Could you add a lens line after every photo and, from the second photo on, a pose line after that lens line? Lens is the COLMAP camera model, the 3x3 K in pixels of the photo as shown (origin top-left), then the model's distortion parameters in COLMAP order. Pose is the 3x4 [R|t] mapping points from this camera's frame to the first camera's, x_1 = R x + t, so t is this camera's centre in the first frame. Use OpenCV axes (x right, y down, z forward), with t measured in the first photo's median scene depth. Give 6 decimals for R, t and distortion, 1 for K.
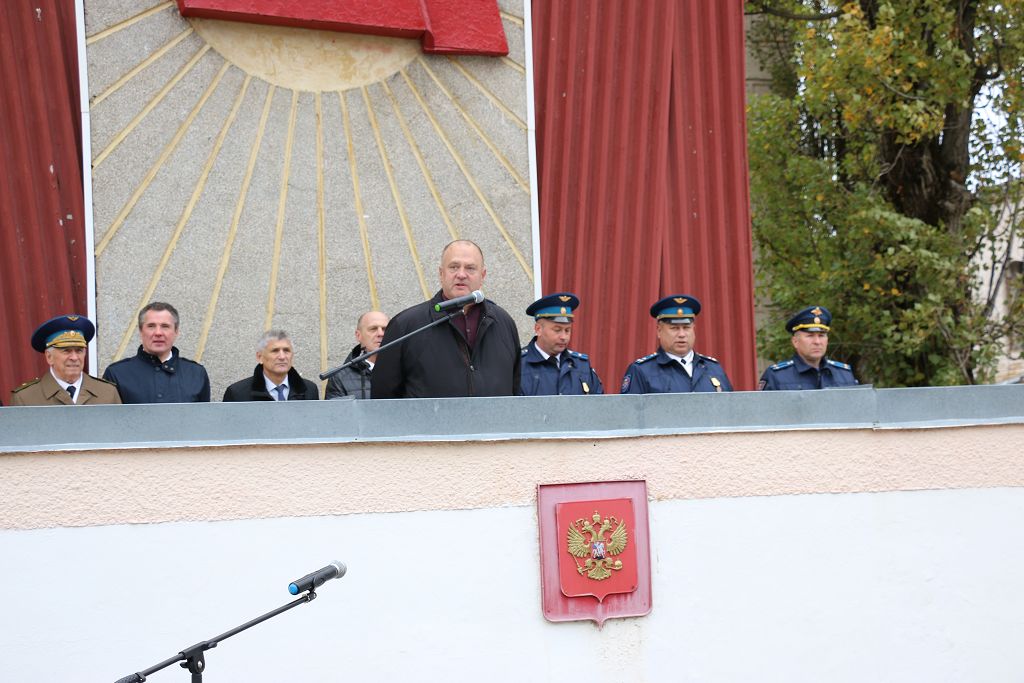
lens RADIAL K [[1877.5, 0, 513.1], [0, 1877.5, 363.1], [0, 0, 1]] dist [0.204359, 0.204992]
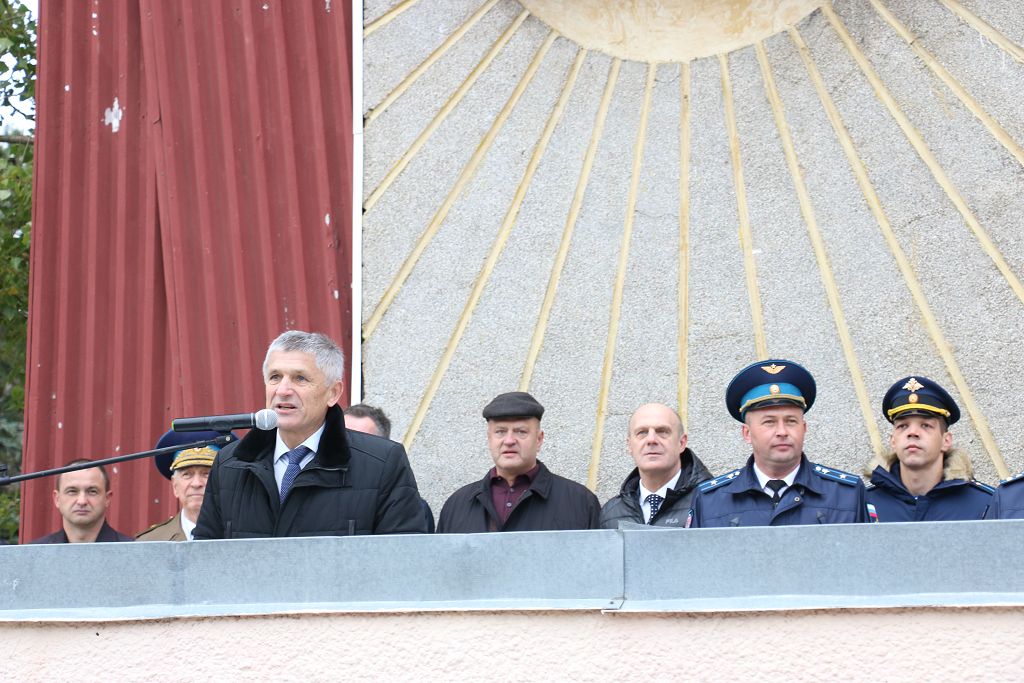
lens RADIAL K [[2569.3, 0, 495.6], [0, 2569.3, 367.2], [0, 0, 1]] dist [0.396753, 1.045795]
pose [[0.756709, -0.042450, -0.652372, 0.417499], [0.008485, 0.998443, -0.055128, 0.005459], [0.653696, 0.036180, 0.755892, 0.319987]]
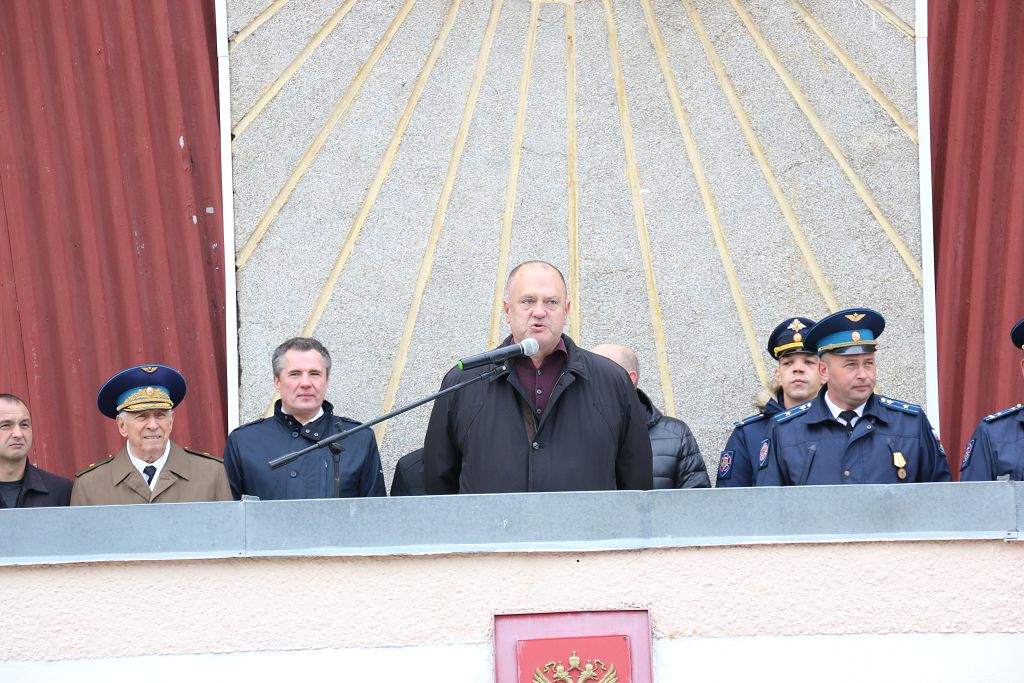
lens RADIAL K [[3907.2, 0, 509.5], [0, 3907.2, 361.5], [0, 0, 1]] dist [1.046074, 1.570120]
pose [[0.935550, -0.012458, -0.352975, 0.363704], [0.014735, 0.999884, 0.003765, -0.026072], [0.352887, -0.008723, 0.935625, -0.283563]]
